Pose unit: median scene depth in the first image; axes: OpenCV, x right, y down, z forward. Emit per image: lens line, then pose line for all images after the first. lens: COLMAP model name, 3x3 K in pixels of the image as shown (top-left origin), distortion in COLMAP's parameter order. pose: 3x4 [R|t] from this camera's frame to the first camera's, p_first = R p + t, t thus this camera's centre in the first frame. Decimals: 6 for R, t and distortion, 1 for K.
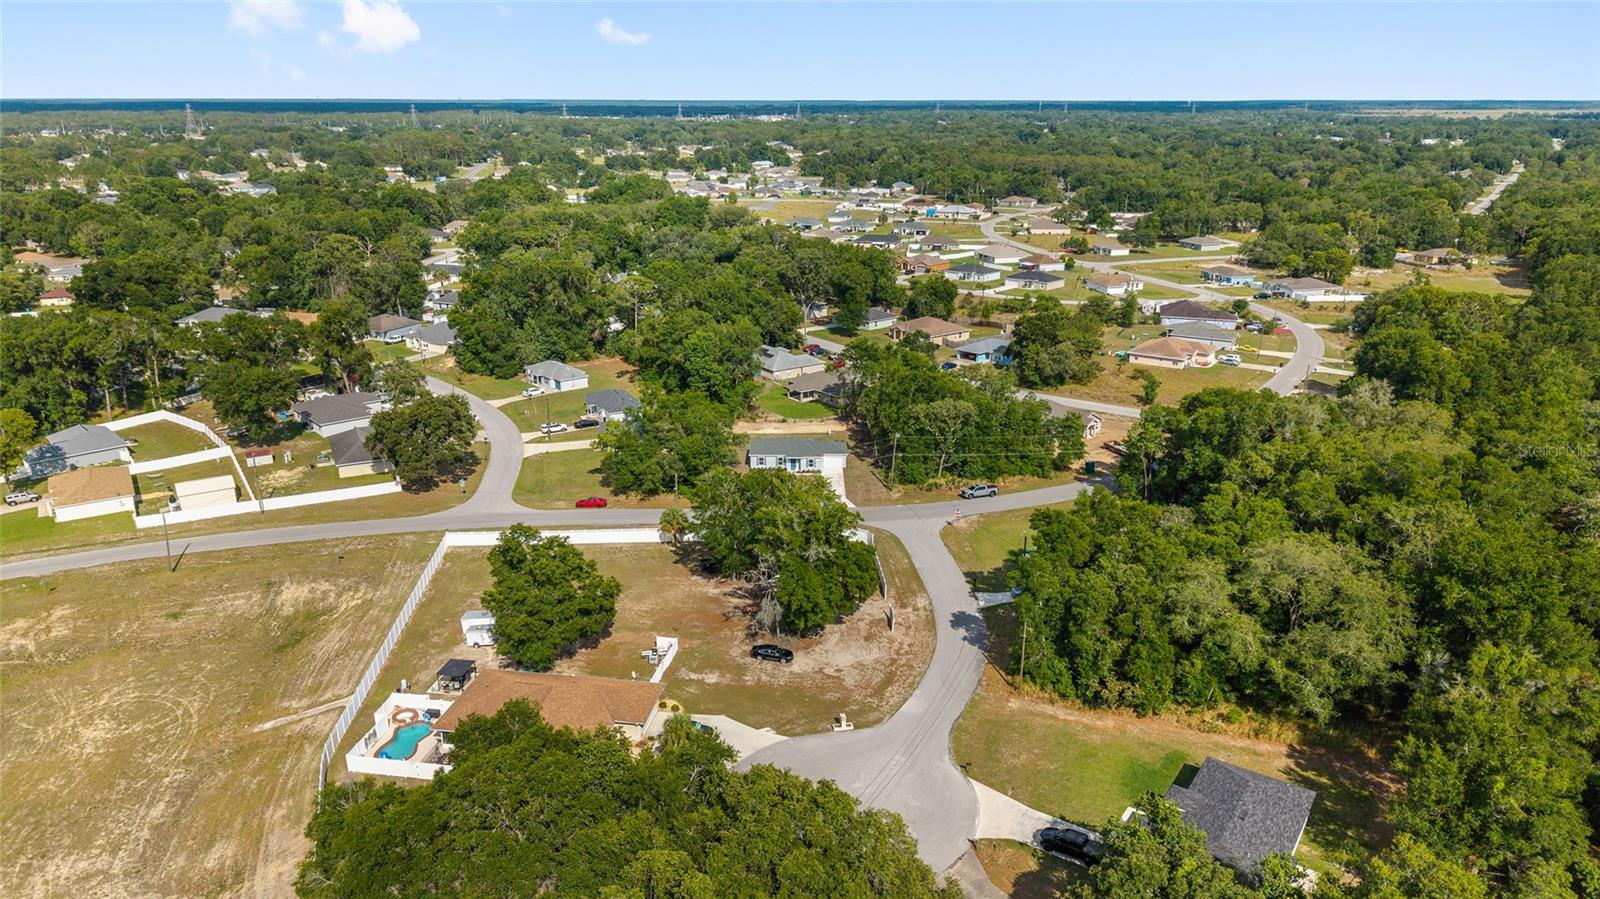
lens RADIAL K [[1080.7, 0, 836.7], [0, 1080.7, 479.5], [0, 0, 1]] dist [0.026279, -0.030881]
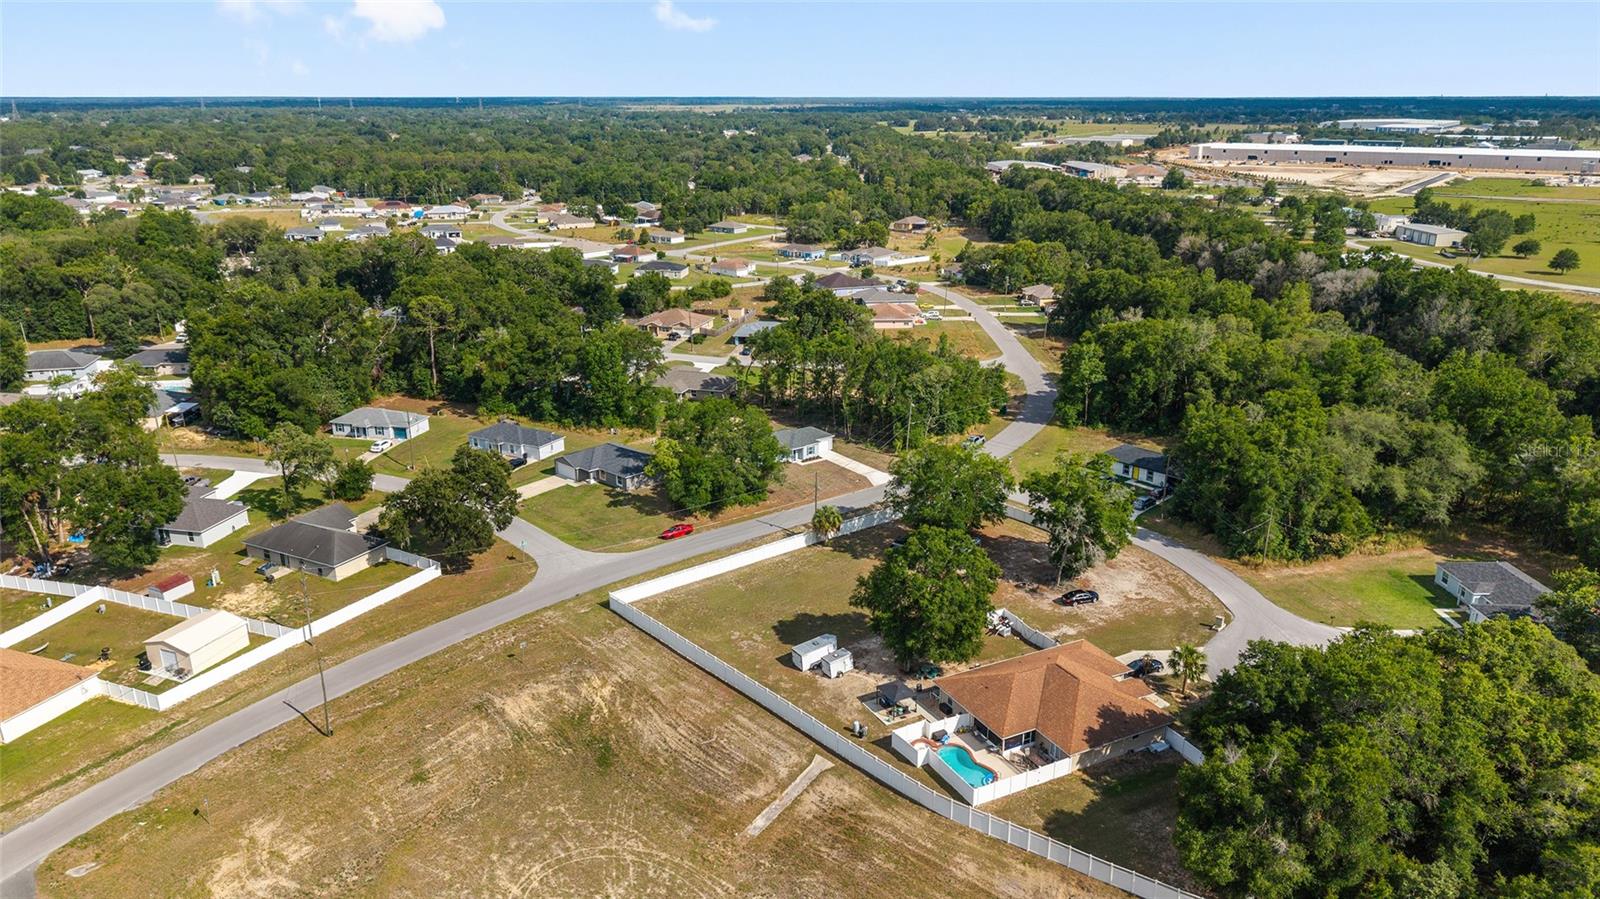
lens RADIAL K [[1080.7, 0, 836.3], [0, 1080.7, 425.4], [0, 0, 1]] dist [0.026279, -0.030881]
pose [[0.803405, -0.173970, 0.569451, -0.621315], [0.197725, 0.980044, 0.020449, -0.058597], [-0.561645, 0.096166, 0.821771, 0.161889]]
